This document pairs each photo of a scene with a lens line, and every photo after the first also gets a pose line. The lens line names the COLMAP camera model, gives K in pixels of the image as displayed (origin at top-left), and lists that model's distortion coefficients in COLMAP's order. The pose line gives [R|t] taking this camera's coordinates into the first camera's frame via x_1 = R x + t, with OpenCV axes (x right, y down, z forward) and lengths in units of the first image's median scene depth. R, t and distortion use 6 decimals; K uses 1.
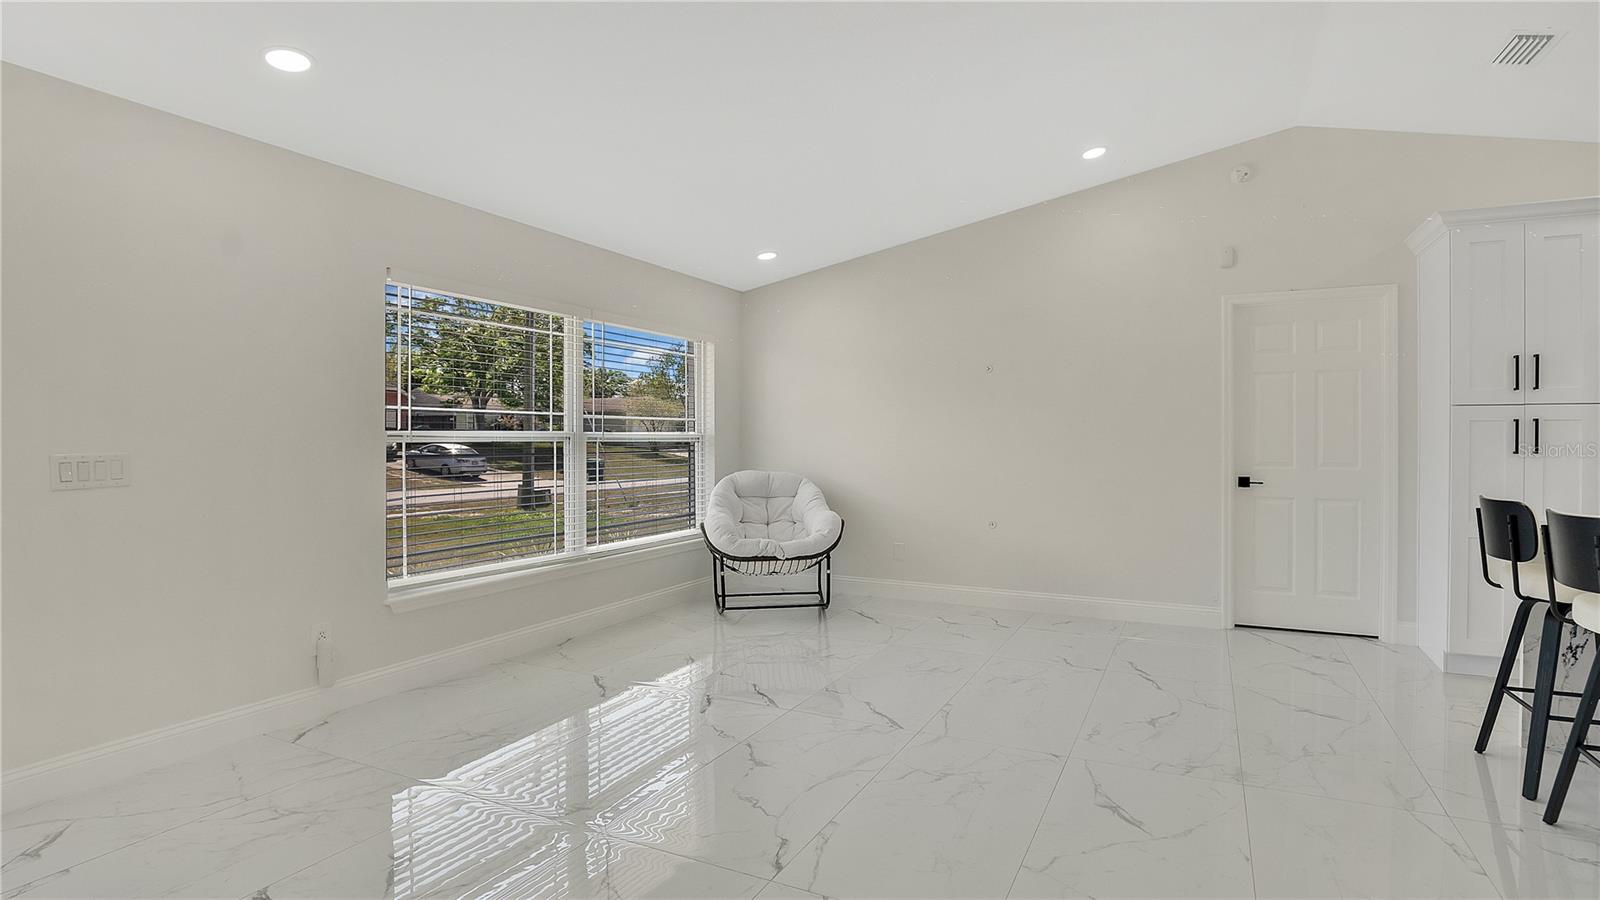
lens RADIAL K [[747.3, 0, 794.2], [0, 747.3, 448.6], [0, 0, 1]] dist [-0.026015, 0.000576]
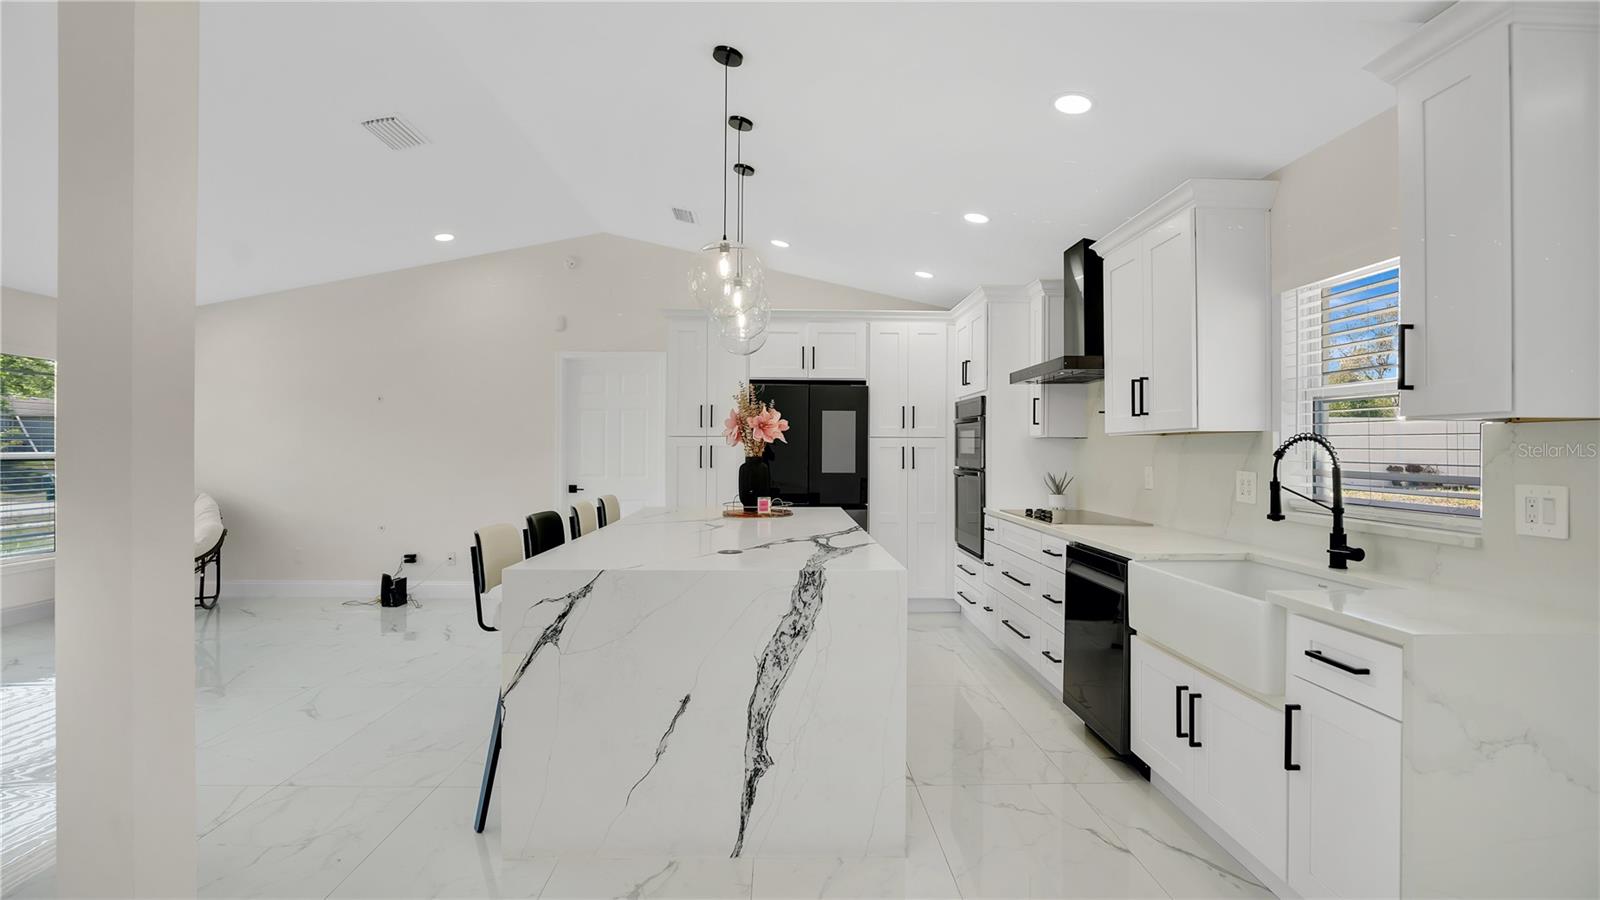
lens RADIAL K [[747.3, 0, 794.2], [0, 747.3, 448.6], [0, 0, 1]] dist [-0.026015, 0.000576]
pose [[0.890979, 0.004497, 0.454022, 0.350308], [0.001574, 0.999914, -0.012992, -0.010824], [-0.454041, 0.012290, 0.890896, -0.410084]]
